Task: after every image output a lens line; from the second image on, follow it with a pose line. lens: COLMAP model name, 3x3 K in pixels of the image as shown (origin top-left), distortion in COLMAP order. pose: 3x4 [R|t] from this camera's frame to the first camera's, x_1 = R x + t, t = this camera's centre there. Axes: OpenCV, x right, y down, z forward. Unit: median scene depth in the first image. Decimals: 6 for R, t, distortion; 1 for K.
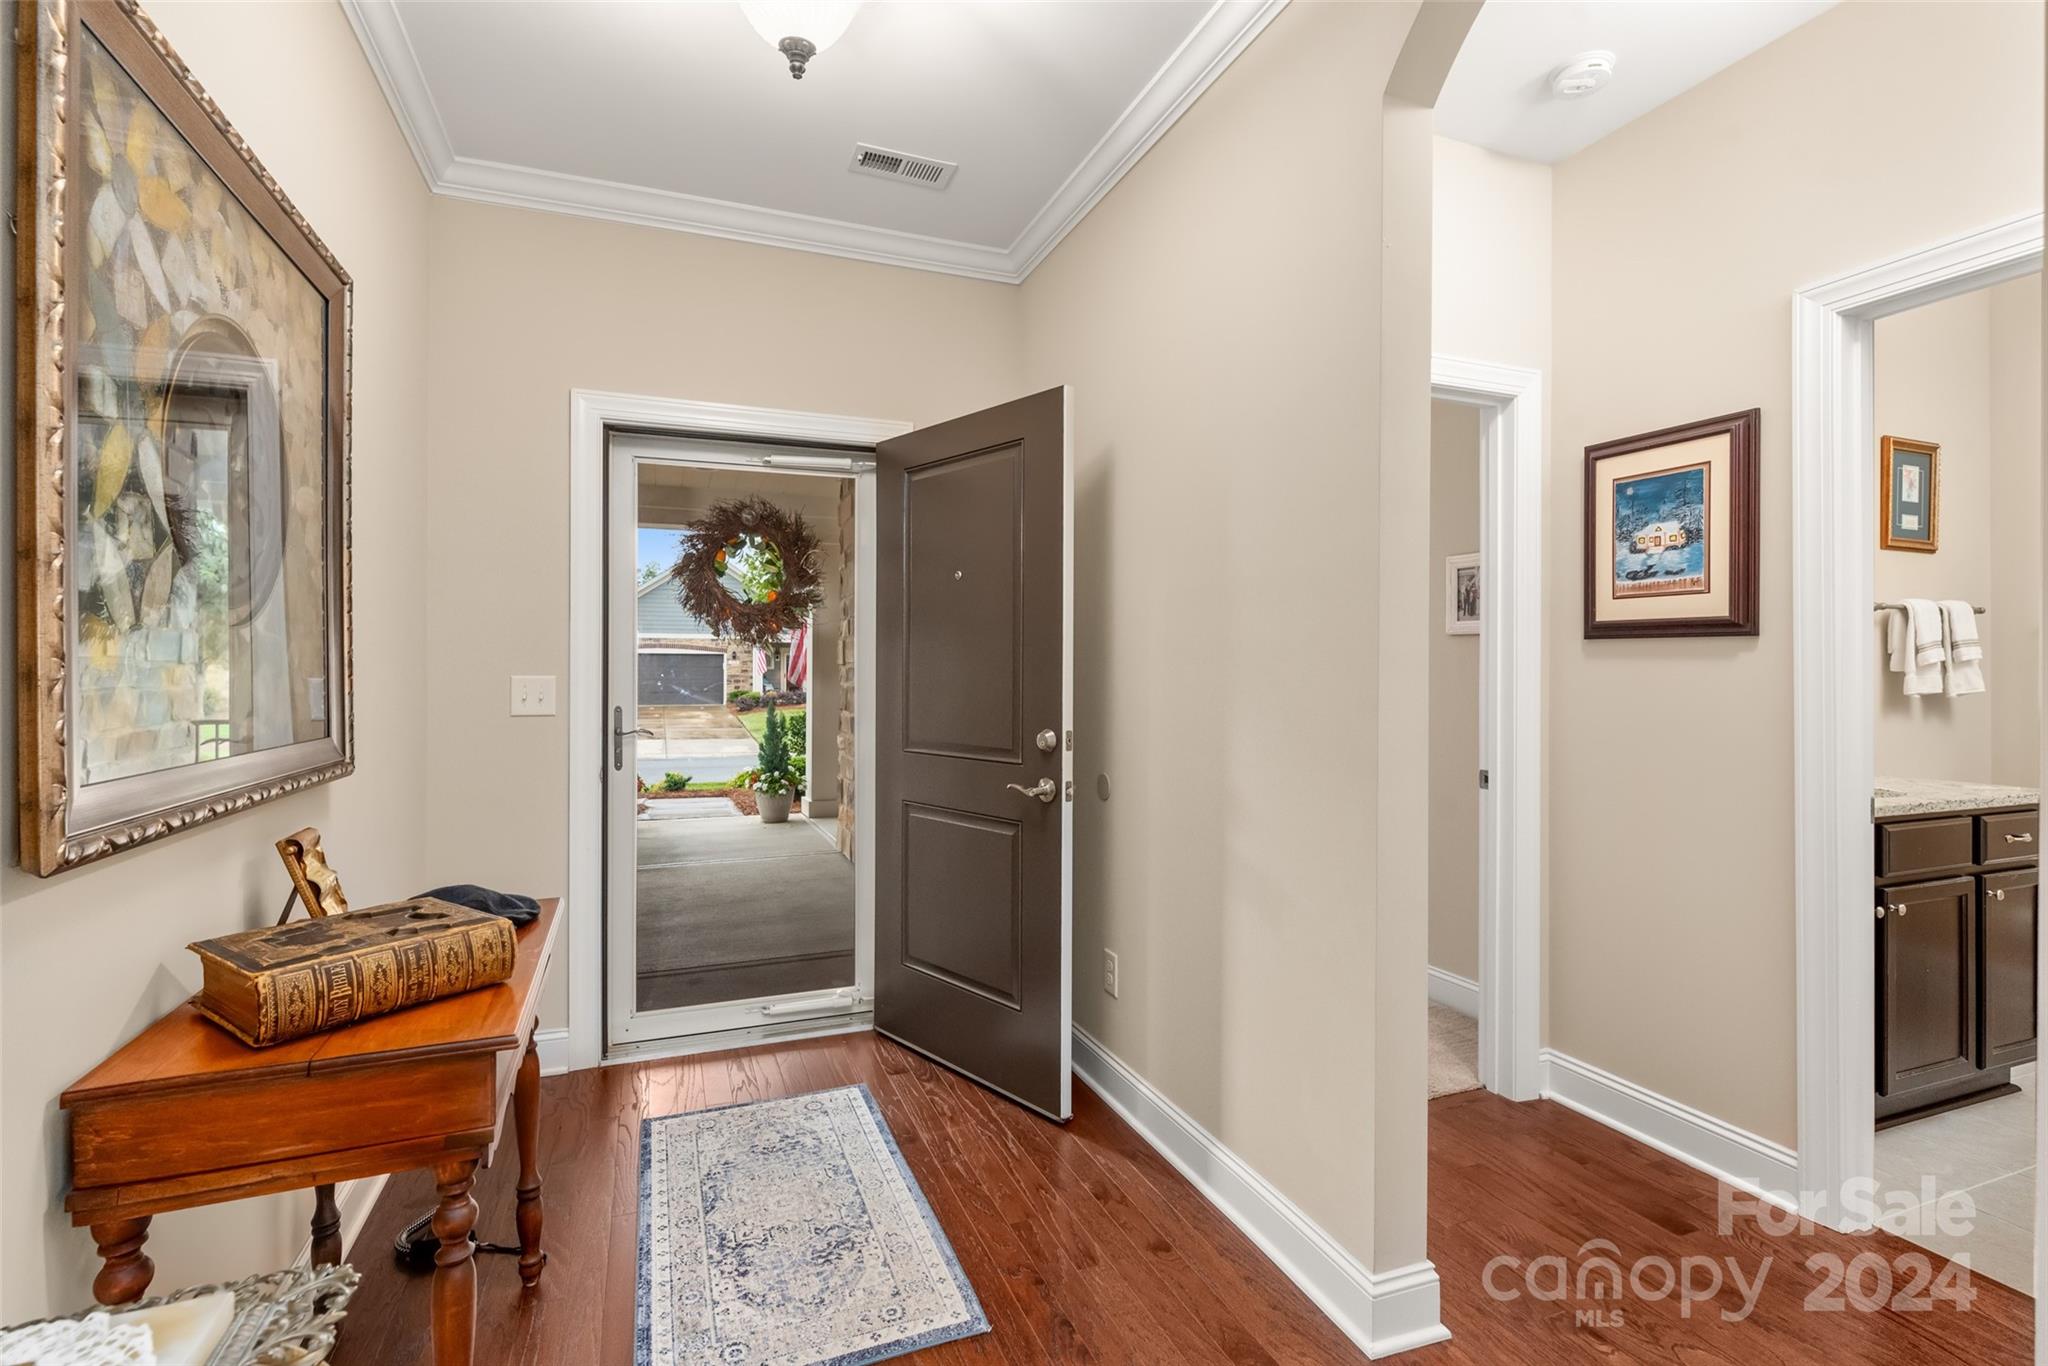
lens RADIAL K [[939.1, 0, 1018.4], [0, 939.1, 673.9], [0, 0, 1]] dist [0.001621, 0.000182]
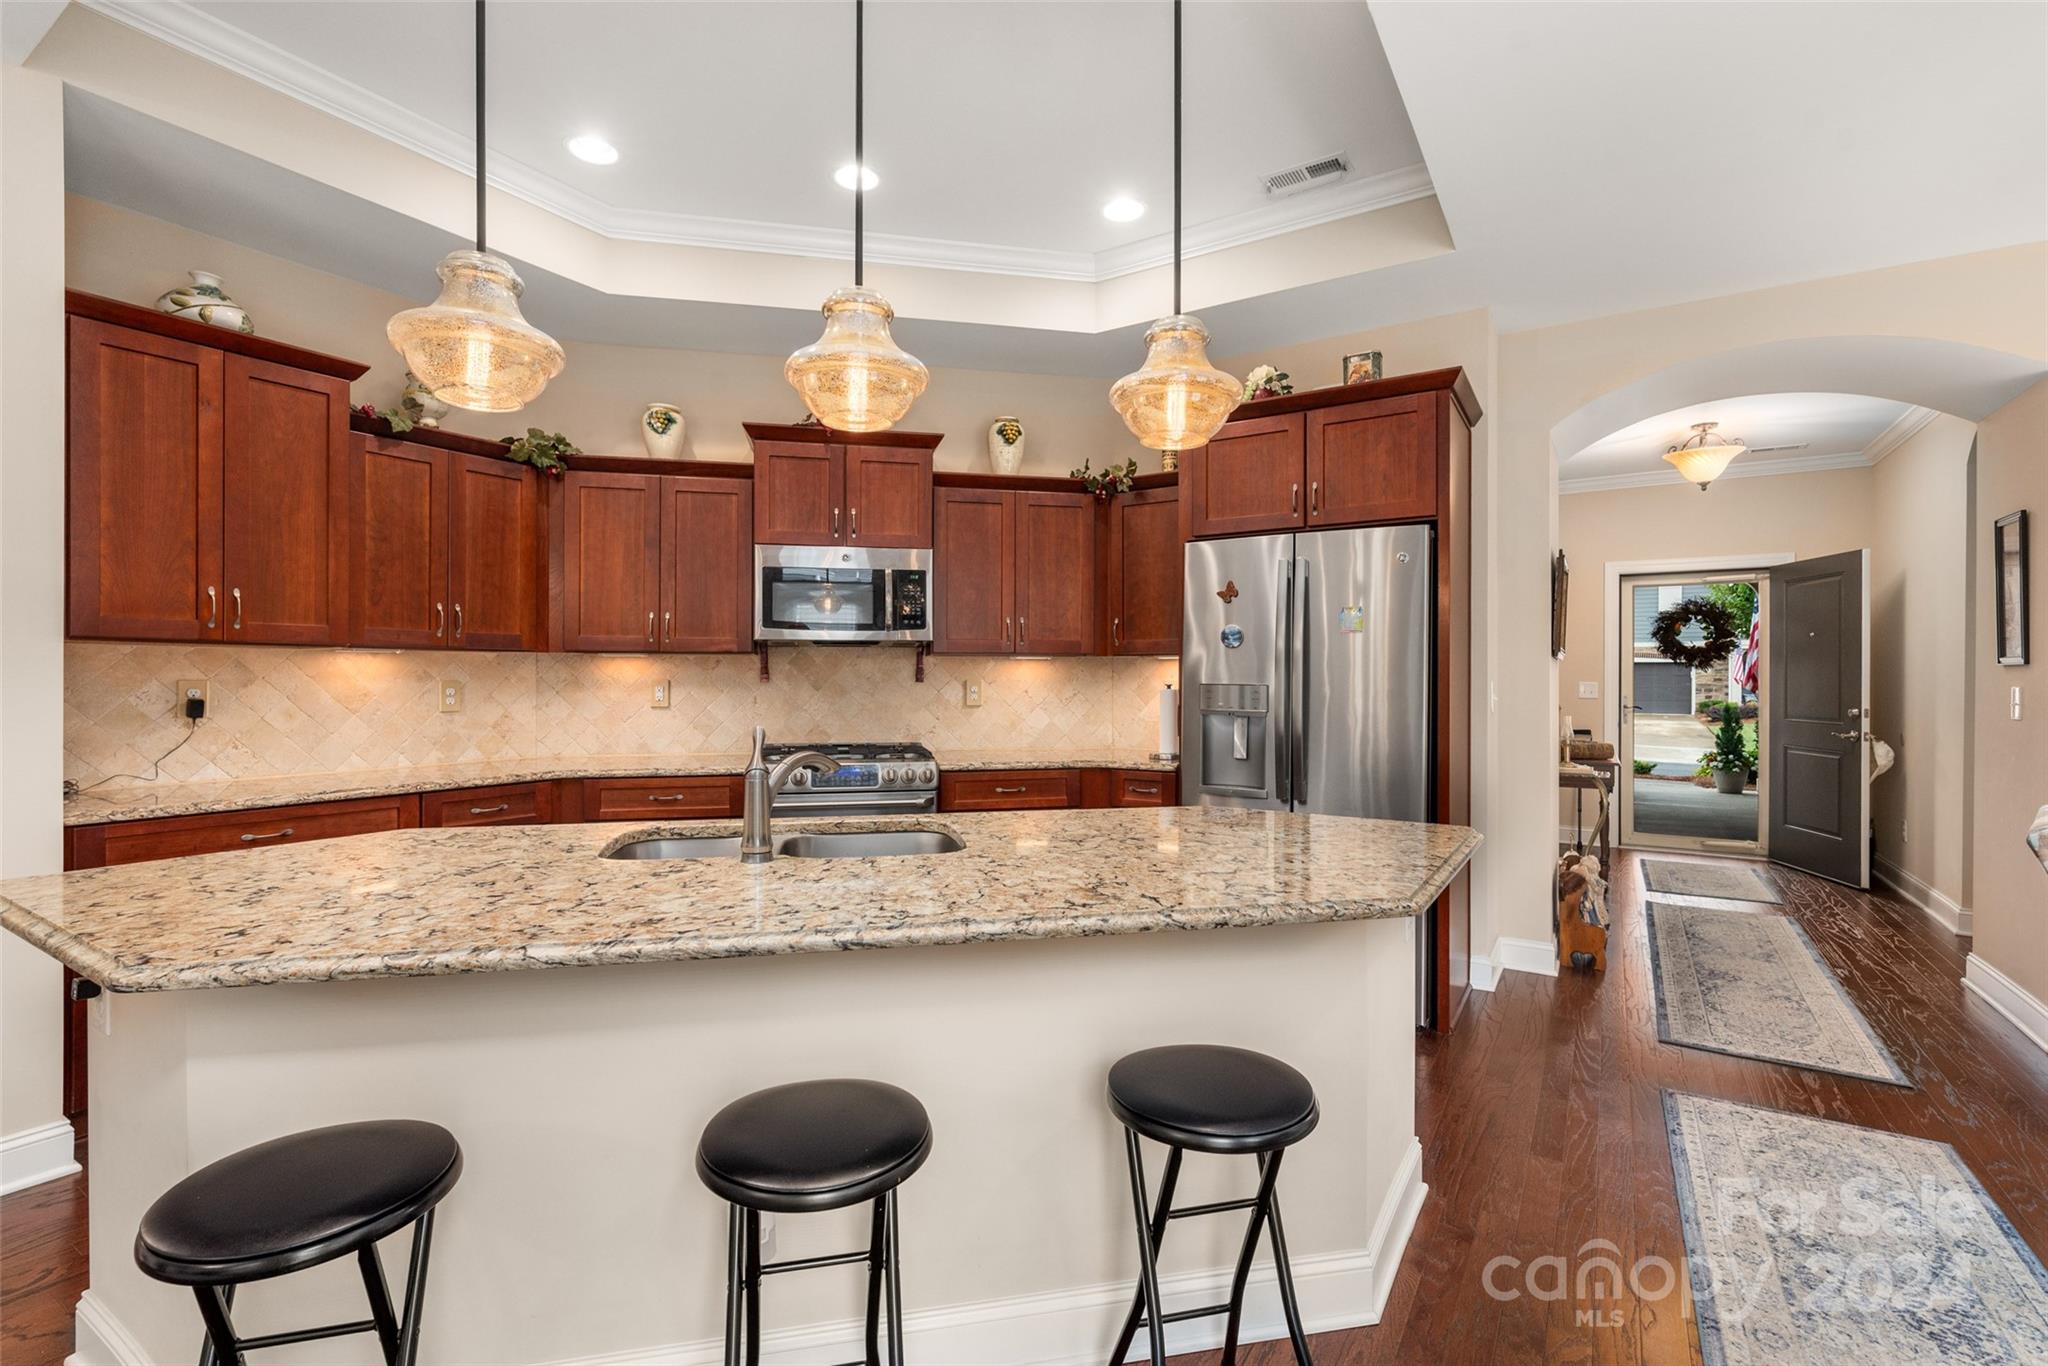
lens RADIAL K [[919.3, 0, 1017.2], [0, 919.3, 680.2], [0, 0, 1]] dist [0.001860, 0.000191]
pose [[0.591453, 0.001399, -0.806339, 0.400420], [-0.002914, 0.999996, -0.000402, 0.001587], [0.806335, 0.002588, 0.591454, -1.203588]]
